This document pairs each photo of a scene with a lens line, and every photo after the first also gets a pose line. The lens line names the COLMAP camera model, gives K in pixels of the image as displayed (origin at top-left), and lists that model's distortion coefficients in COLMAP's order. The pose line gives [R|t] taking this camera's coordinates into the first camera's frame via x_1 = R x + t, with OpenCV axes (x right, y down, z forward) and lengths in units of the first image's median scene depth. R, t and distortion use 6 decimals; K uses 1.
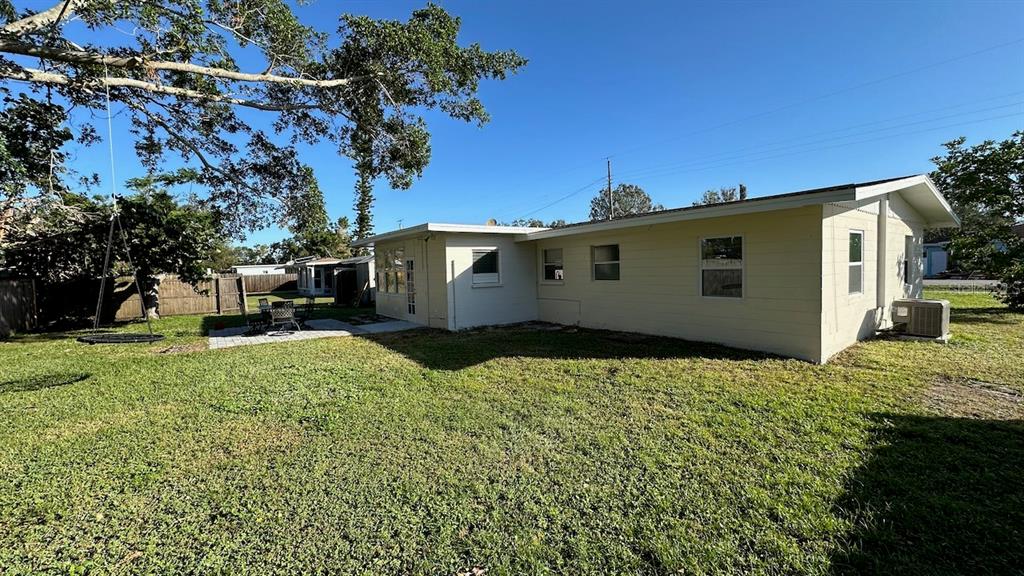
lens RADIAL K [[418.1, 0, 512.0], [0, 418.1, 288.0], [0, 0, 1]] dist [-0.000531, -0.000006]
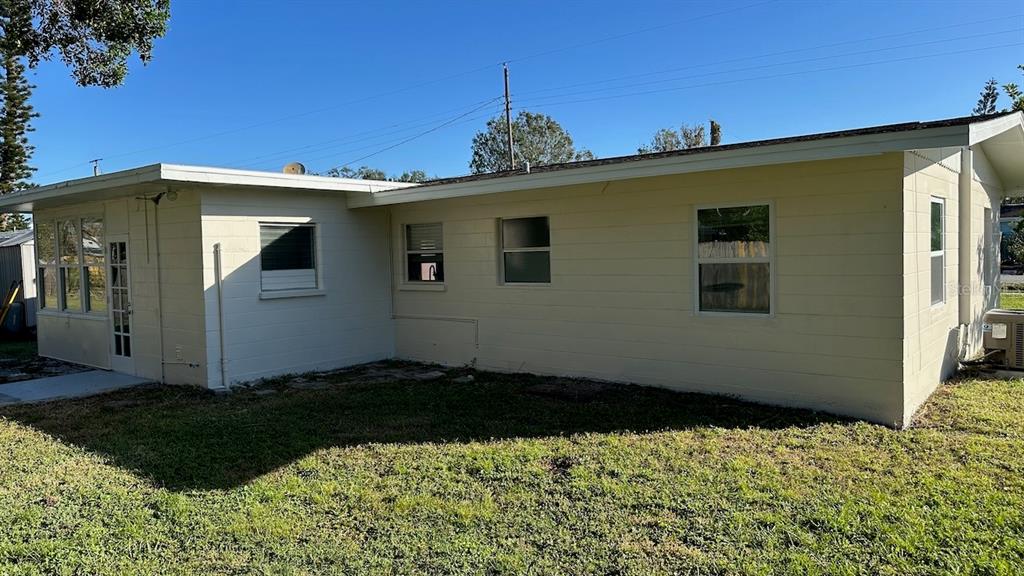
lens RADIAL K [[728.4, 0, 516.0], [0, 728.4, 281.5], [0, 0, 1]] dist [0.113994, -0.152378]
pose [[0.968276, -0.007520, 0.249770, -0.025669], [0.010530, 0.999887, -0.010716, -0.011456], [-0.249661, 0.013006, 0.968246, 0.106033]]
